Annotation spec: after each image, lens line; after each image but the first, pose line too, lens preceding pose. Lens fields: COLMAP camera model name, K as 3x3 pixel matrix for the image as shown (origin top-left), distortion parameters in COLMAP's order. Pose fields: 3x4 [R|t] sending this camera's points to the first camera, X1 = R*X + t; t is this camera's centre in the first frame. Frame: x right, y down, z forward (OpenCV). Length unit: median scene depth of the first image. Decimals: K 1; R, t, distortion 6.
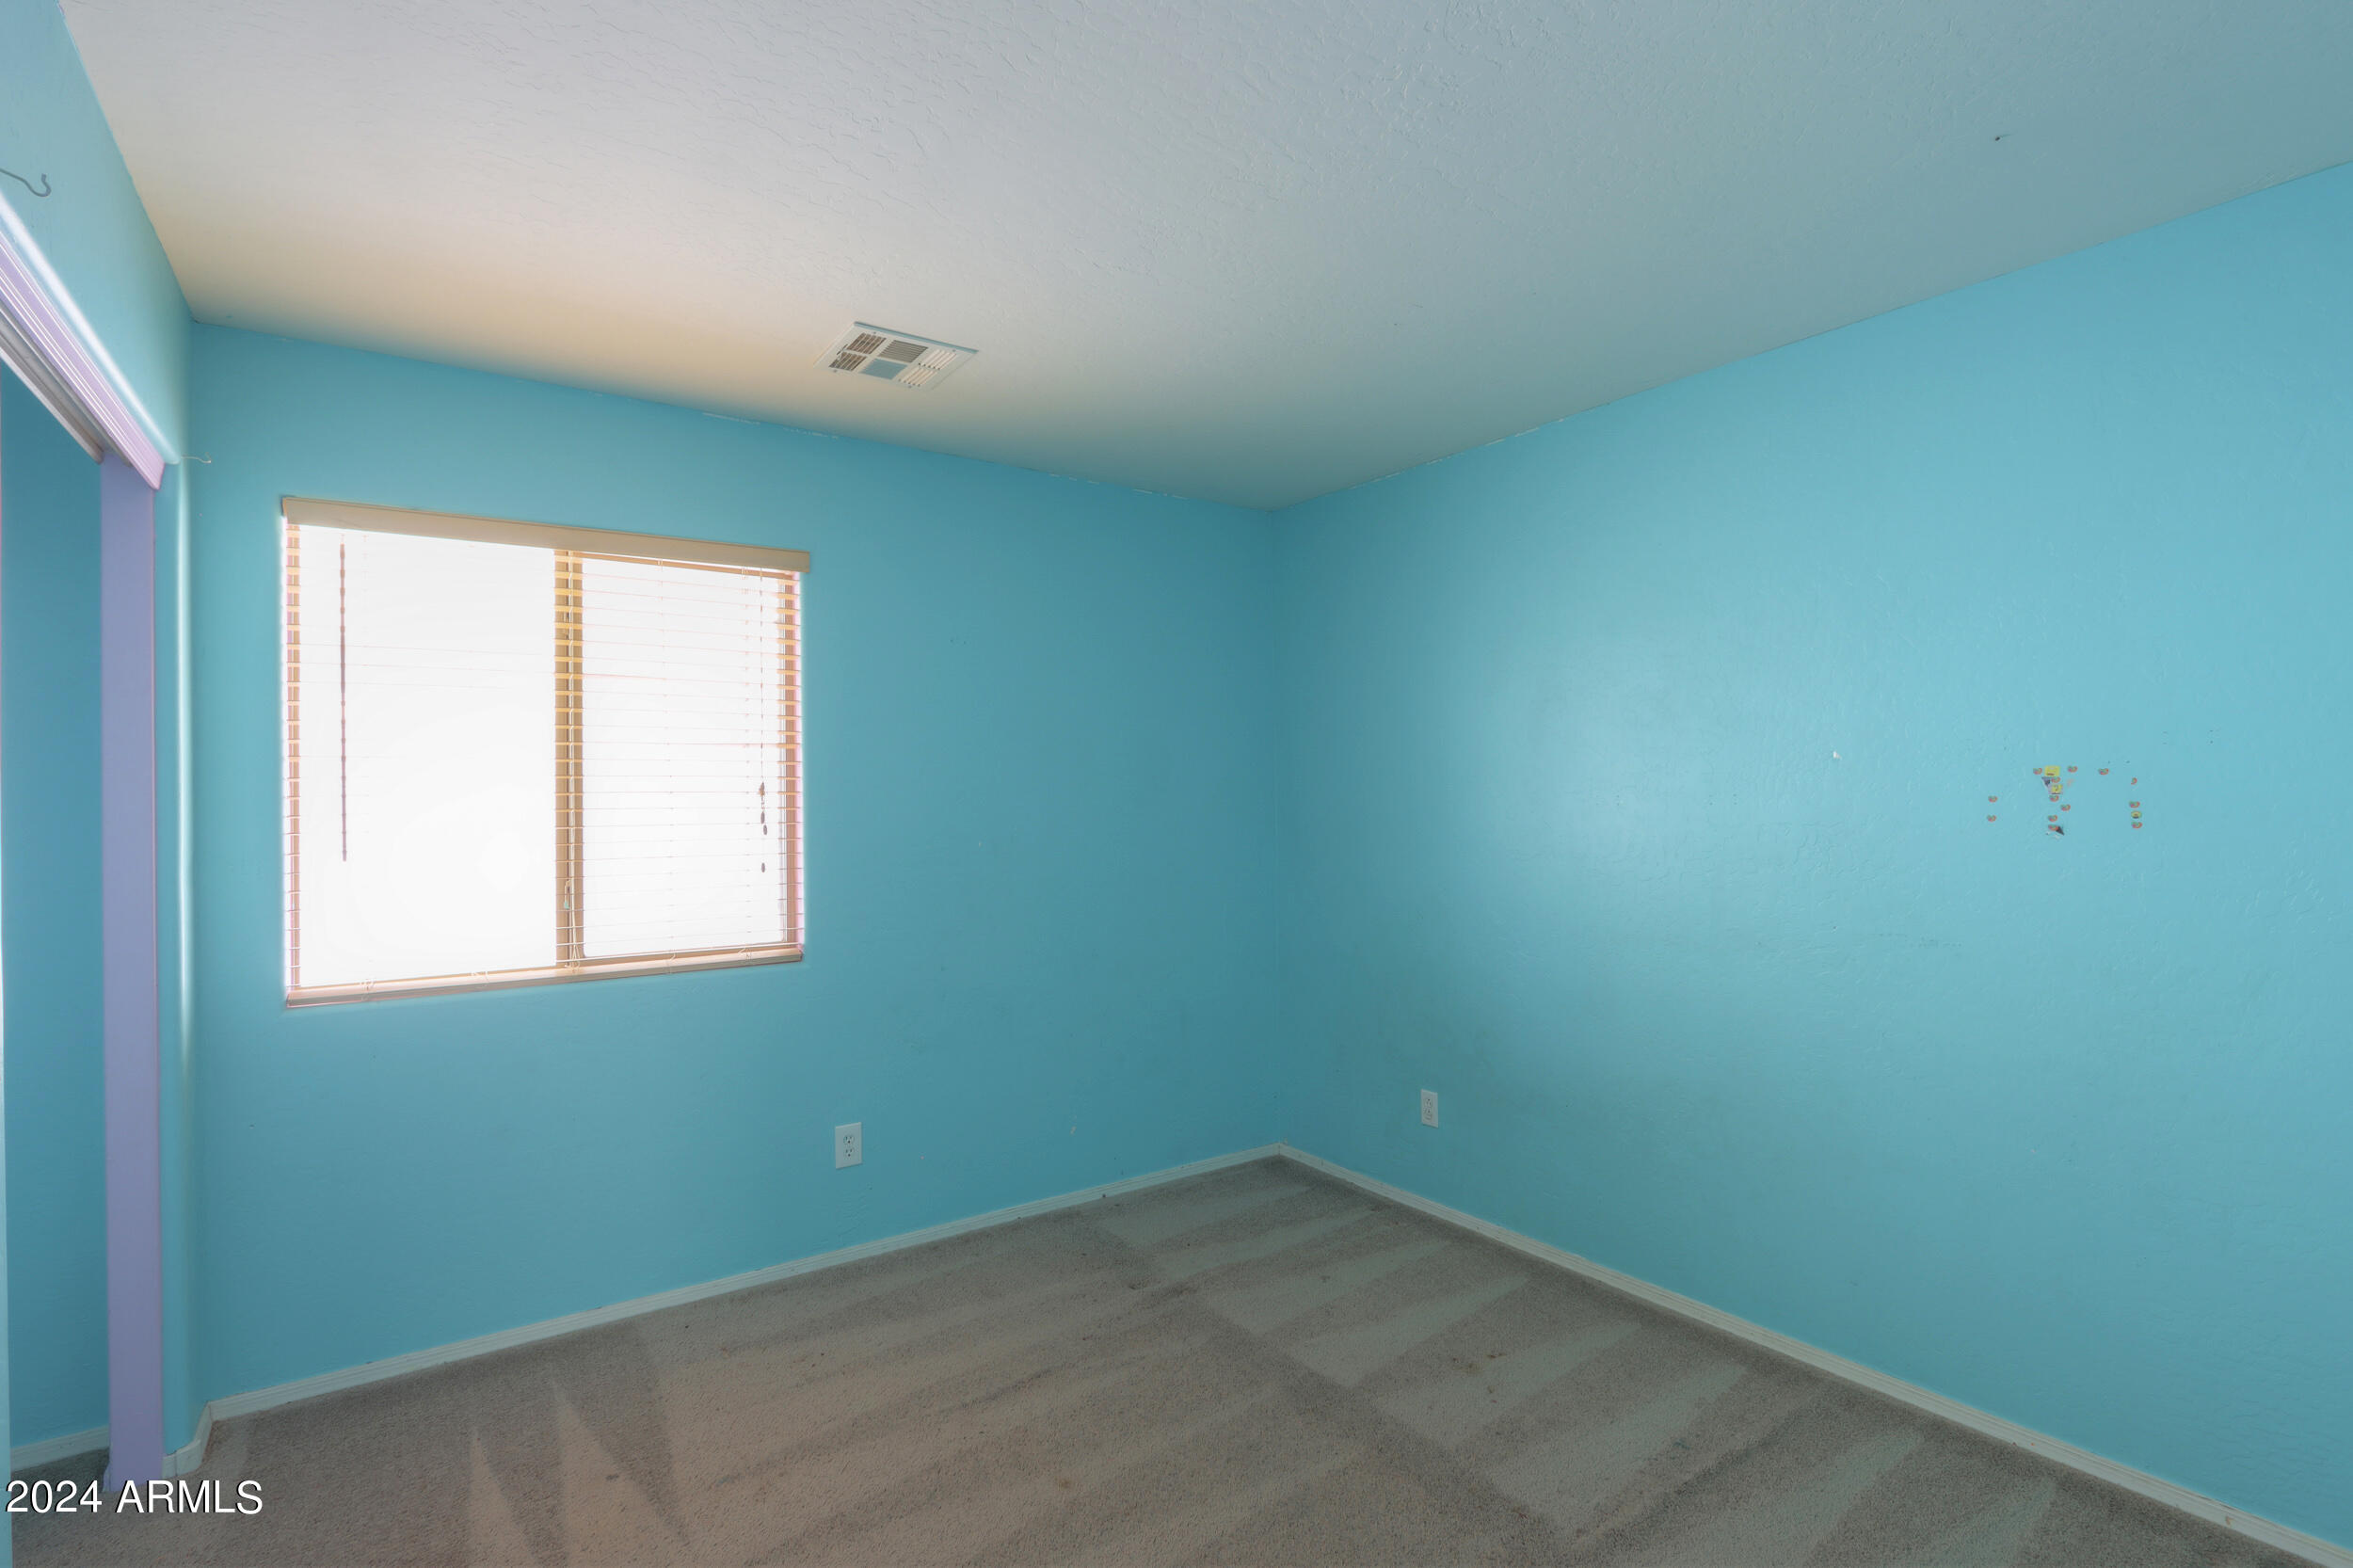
lens RADIAL K [[1102.8, 0, 1167.0], [0, 1102.8, 791.0], [0, 0, 1]] dist [-0.022009, 0.001107]
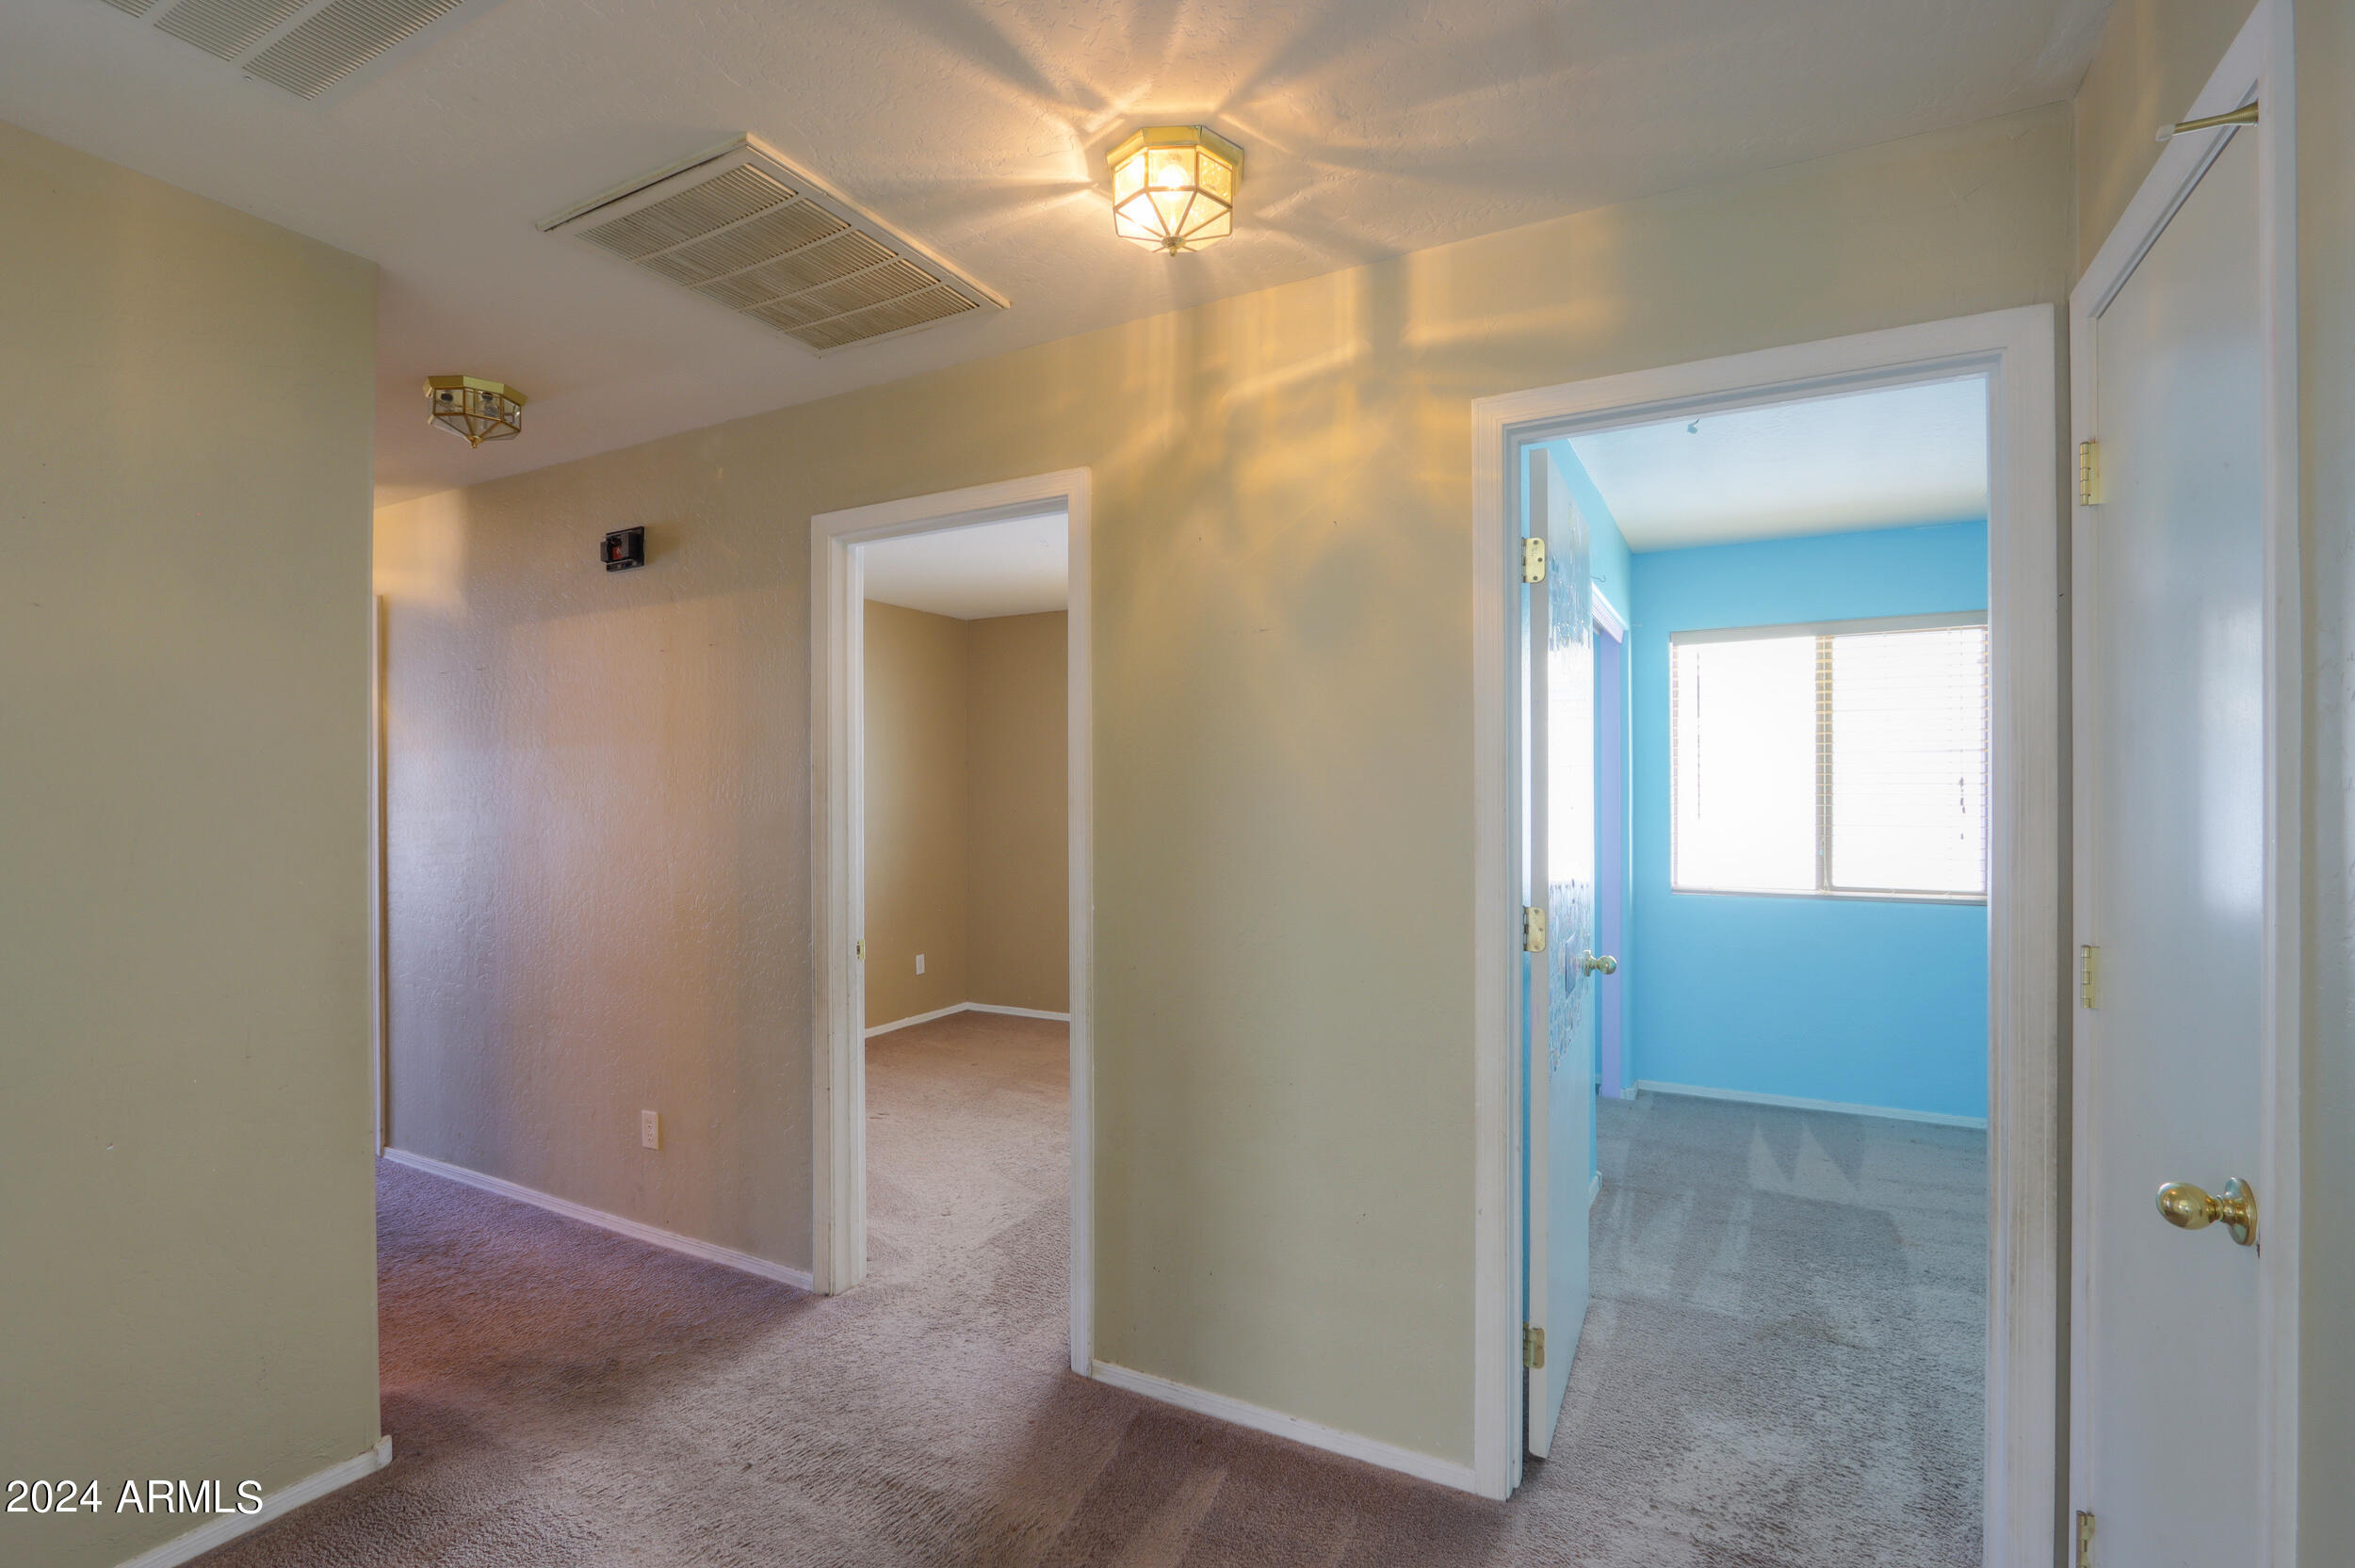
lens RADIAL K [[1103.6, 0, 1168.0], [0, 1103.6, 791.0], [0, 0, 1]] dist [-0.022009, 0.001107]
pose [[0.443990, -0.004859, -0.896019, 0.487599], [-0.002396, 0.999975, -0.006611, 0.024810], [0.896029, 0.005082, 0.443967, -0.605984]]
